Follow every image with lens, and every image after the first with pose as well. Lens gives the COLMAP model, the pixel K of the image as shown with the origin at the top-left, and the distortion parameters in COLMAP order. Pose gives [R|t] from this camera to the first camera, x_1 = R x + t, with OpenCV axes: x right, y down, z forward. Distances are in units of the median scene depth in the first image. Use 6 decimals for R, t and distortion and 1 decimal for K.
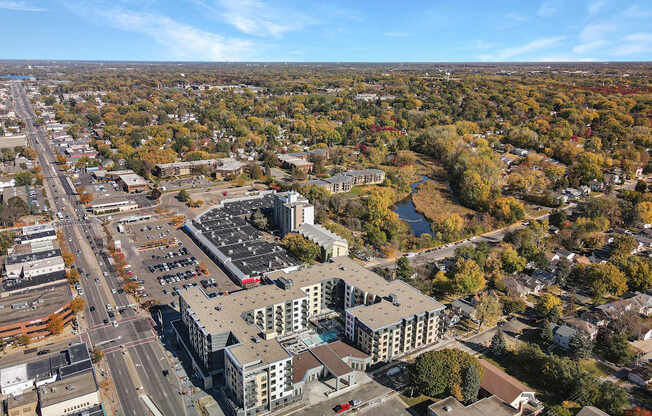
lens RADIAL K [[486.1, 0, 335.7], [0, 486.1, 207.5], [0, 0, 1]] dist [0.003037, 0.004603]
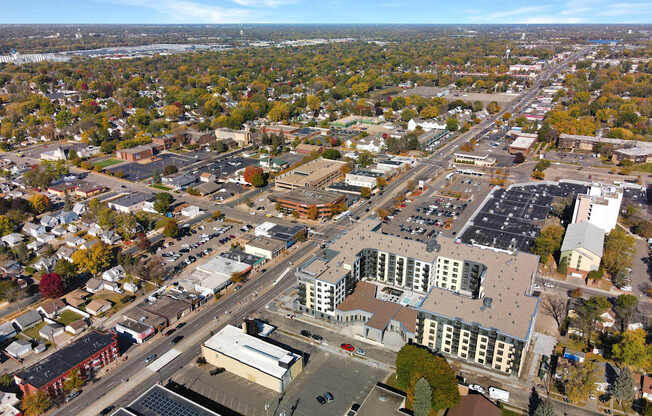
lens RADIAL K [[486.1, 0, 335.7], [0, 486.1, 207.5], [0, 0, 1]] dist [0.003037, 0.004603]
pose [[0.483995, 0.299432, -0.822247, 0.648193], [-0.246537, 0.948231, 0.200192, -0.081053], [0.839624, 0.105822, 0.532760, 0.288351]]
